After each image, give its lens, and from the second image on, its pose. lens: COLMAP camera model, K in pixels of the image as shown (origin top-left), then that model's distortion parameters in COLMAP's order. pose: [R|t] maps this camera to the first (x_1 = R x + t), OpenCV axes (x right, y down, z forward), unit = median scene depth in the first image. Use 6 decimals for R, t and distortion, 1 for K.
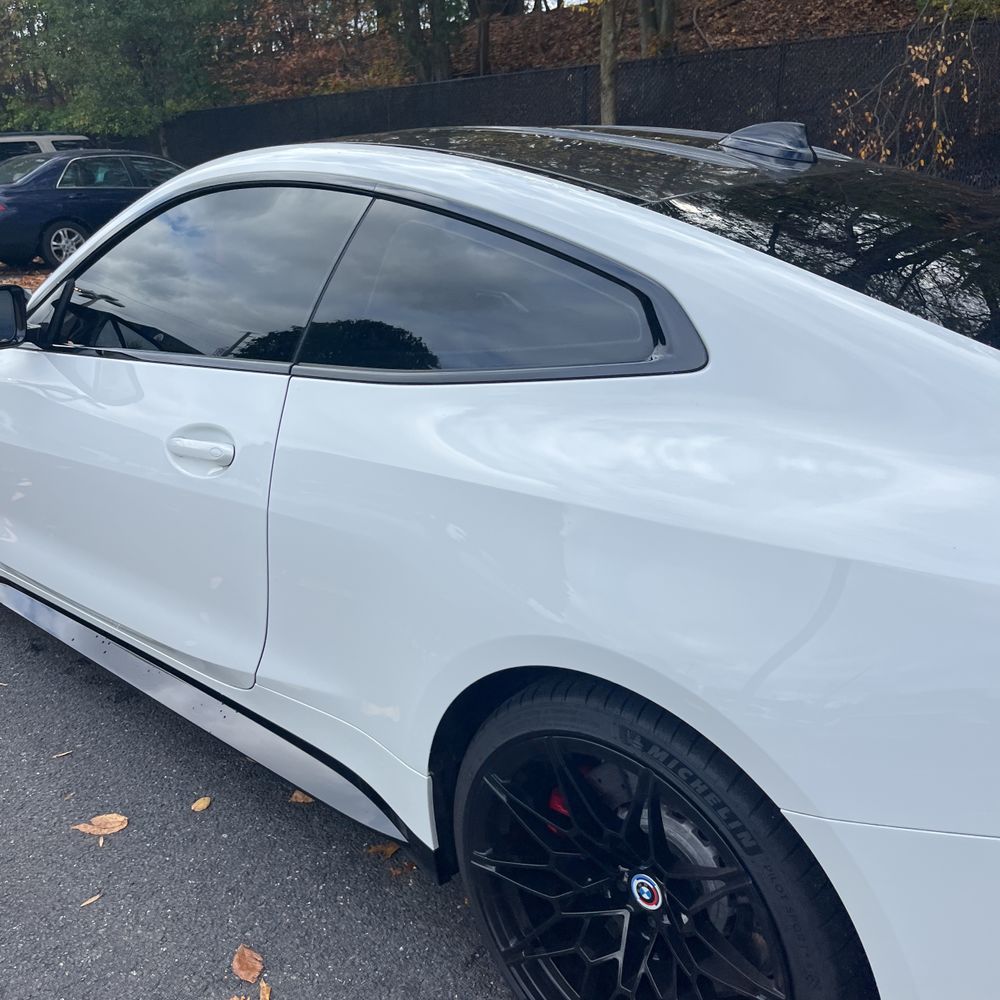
lens RADIAL K [[1041.2, 0, 500.0], [0, 1041.2, 500.0], [0, 0, 1]] dist [0.050987, -0.072483]
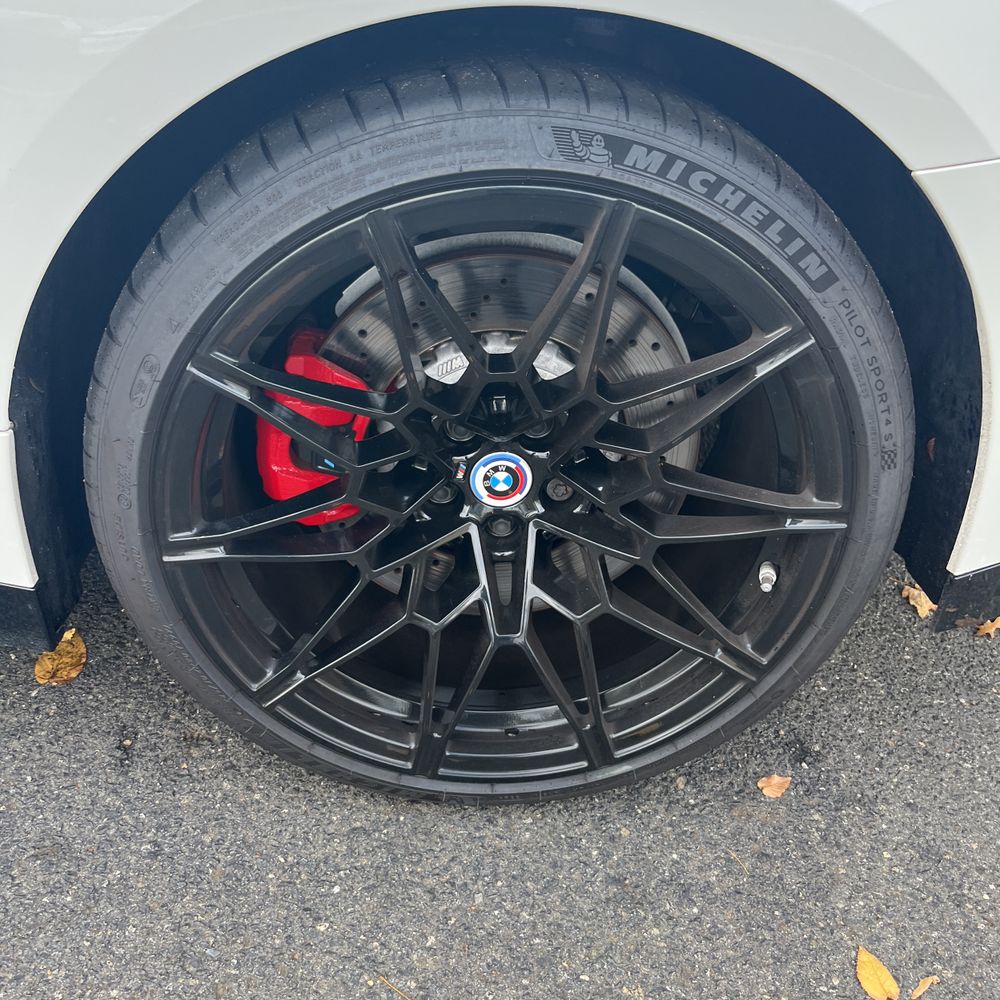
lens RADIAL K [[1041.2, 0, 500.0], [0, 1041.2, 500.0], [0, 0, 1]] dist [0.050987, -0.072483]
pose [[0.695023, -0.307684, 0.649826, -0.283226], [0.136794, 0.943886, 0.300610, 0.234234], [-0.705855, -0.120038, 0.698112, 0.663433]]
